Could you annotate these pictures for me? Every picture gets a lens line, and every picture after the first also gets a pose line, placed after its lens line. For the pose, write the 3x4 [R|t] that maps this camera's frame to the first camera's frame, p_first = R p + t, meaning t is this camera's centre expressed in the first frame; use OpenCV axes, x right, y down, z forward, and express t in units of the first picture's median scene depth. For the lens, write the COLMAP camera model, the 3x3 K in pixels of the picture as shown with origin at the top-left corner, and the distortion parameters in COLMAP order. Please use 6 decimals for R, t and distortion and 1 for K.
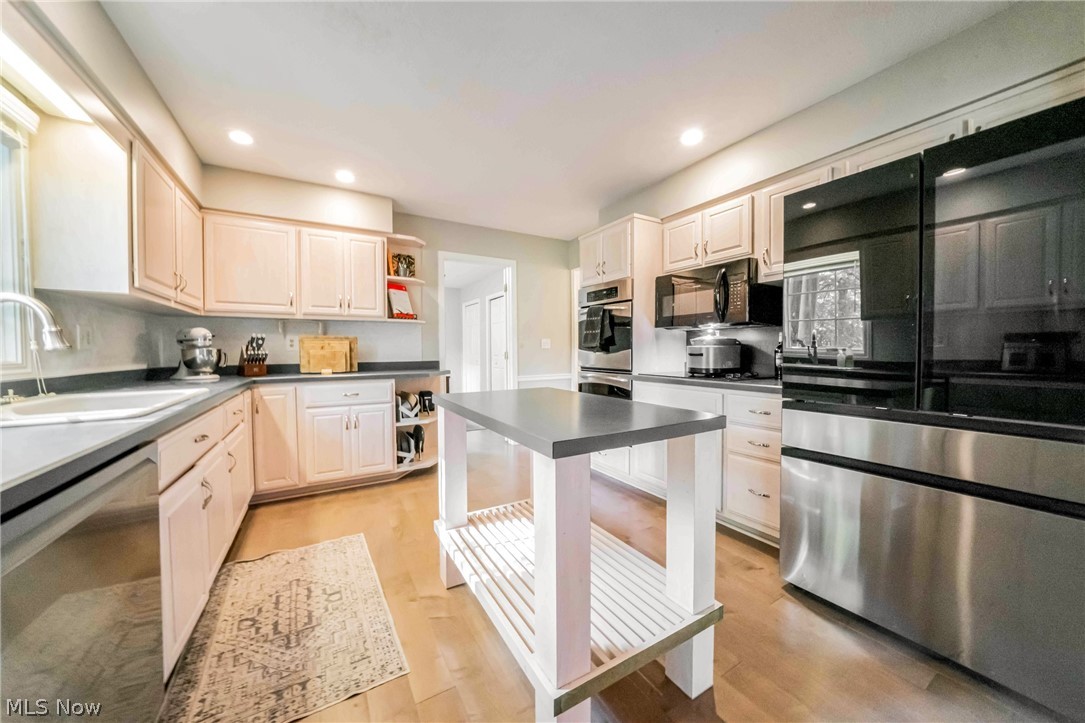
lens RADIAL K [[374.4, 0, 544.4], [0, 374.4, 358.0], [0, 0, 1]] dist [-0.006633, -0.000182]
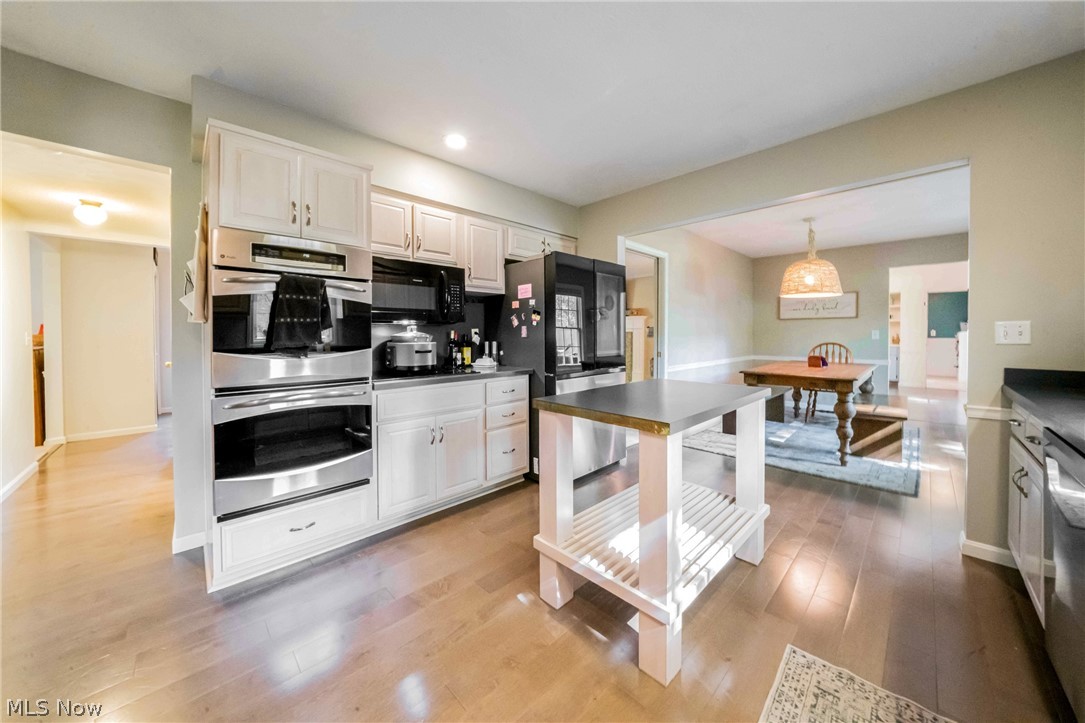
lens RADIAL K [[374.4, 0, 538.4], [0, 374.4, 348.7], [0, 0, 1]] dist [-0.006633, -0.000182]
pose [[-0.217956, -0.028349, 0.975547, -0.502556], [0.028373, 0.998971, 0.035369, -0.036143], [-0.975546, 0.035388, -0.216927, 0.776447]]
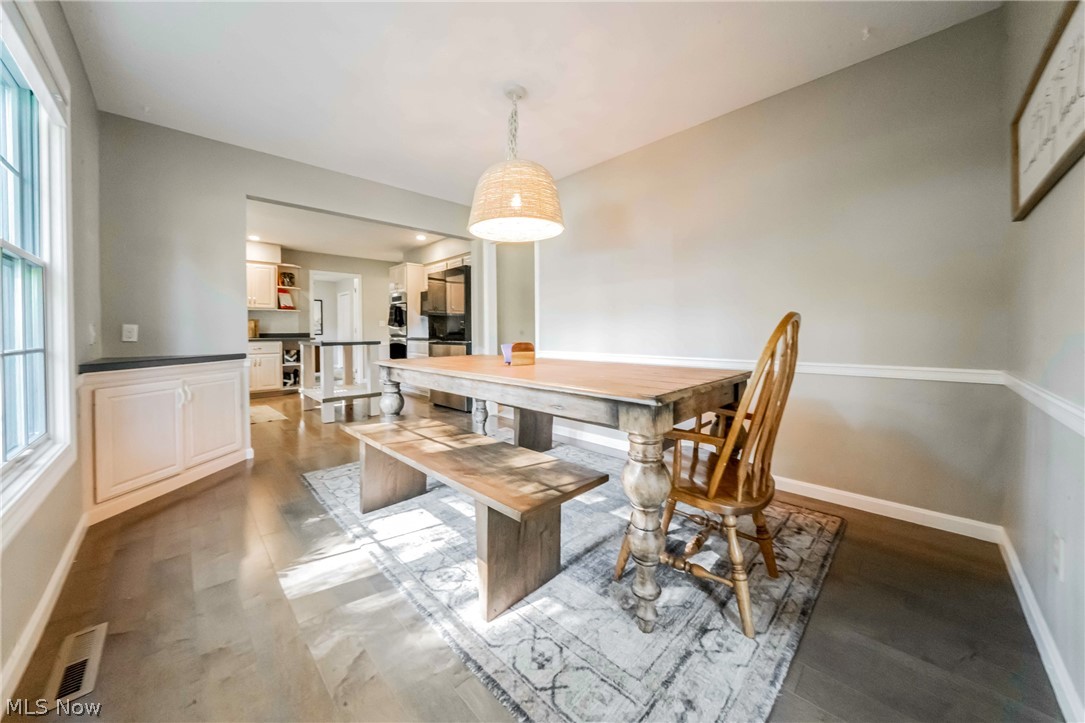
lens RADIAL K [[374.4, 0, 532.7], [0, 374.4, 331.2], [0, 0, 1]] dist [-0.006633, -0.000182]
pose [[0.974475, -0.001981, 0.224489, 0.412661], [0.007383, 0.999703, -0.023226, 0.057577], [-0.224376, 0.024290, 0.974200, -1.125720]]
